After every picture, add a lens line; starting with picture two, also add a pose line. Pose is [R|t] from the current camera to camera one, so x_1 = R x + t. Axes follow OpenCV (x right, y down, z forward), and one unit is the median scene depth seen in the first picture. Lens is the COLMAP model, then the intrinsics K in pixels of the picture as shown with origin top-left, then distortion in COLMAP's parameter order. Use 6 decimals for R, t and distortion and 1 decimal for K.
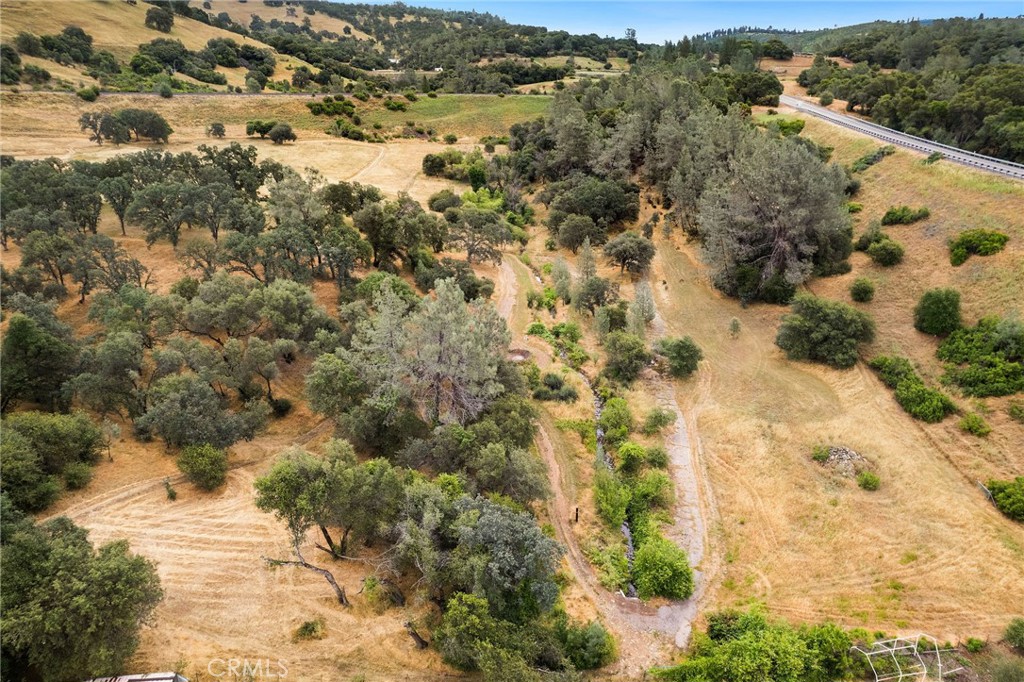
lens RADIAL K [[661.9, 0, 509.3], [0, 661.9, 339.5], [0, 0, 1]] dist [-0.087695, 0.088107]
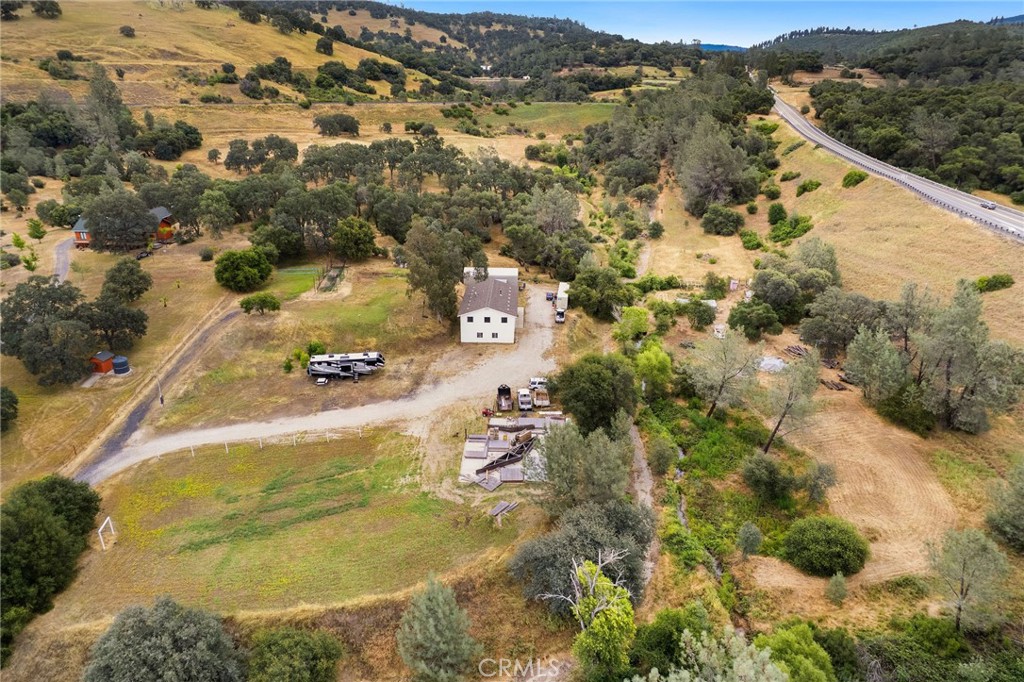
lens RADIAL K [[661.9, 0, 509.3], [0, 661.9, 339.5], [0, 0, 1]] dist [-0.087695, 0.088107]
pose [[0.993969, 0.037376, -0.103097, 0.002159], [-0.037144, 0.999301, 0.004170, 0.104862], [0.103181, -0.000316, 0.994663, -0.333120]]
